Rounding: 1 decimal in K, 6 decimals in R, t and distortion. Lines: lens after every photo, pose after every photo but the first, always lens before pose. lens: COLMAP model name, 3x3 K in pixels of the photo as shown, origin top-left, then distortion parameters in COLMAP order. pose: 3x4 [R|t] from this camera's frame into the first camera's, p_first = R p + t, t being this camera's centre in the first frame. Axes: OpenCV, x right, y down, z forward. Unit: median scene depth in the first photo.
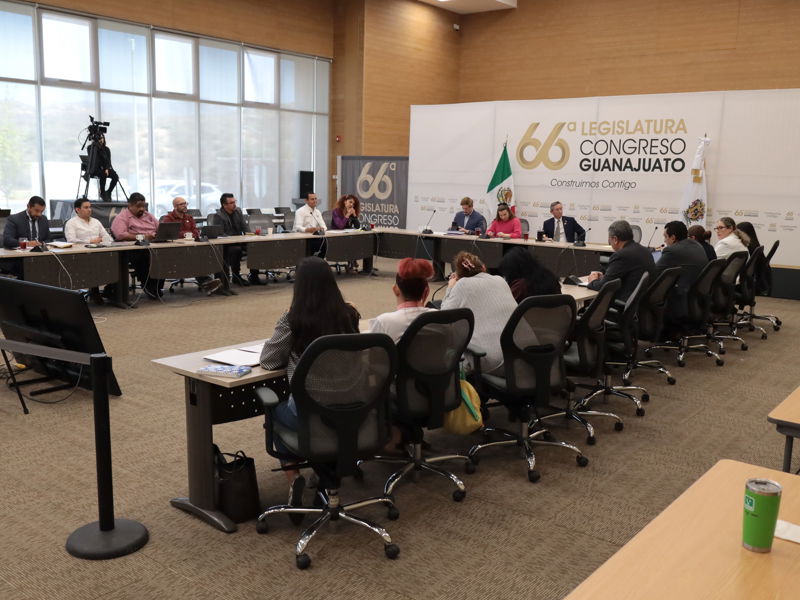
lens RADIAL K [[769.4, 0, 407.2], [0, 769.4, 300.3], [0, 0, 1]] dist [0.004502, 0.000000]
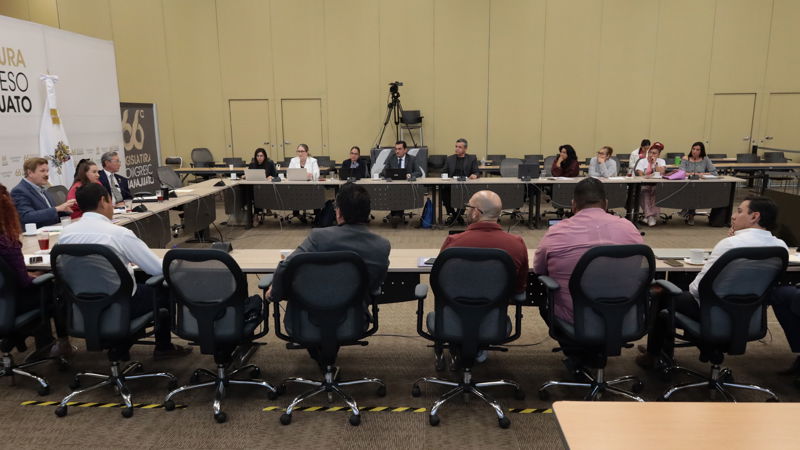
lens RADIAL K [[632.3, 0, 394.2], [0, 632.3, 255.9], [0, 0, 1]] dist [0.015791, 0.005798]
pose [[-0.573502, -0.192039, 0.796377, -0.451221], [0.134891, 0.936729, 0.323023, -0.177164], [-0.808023, 0.292678, -0.511311, 1.001634]]
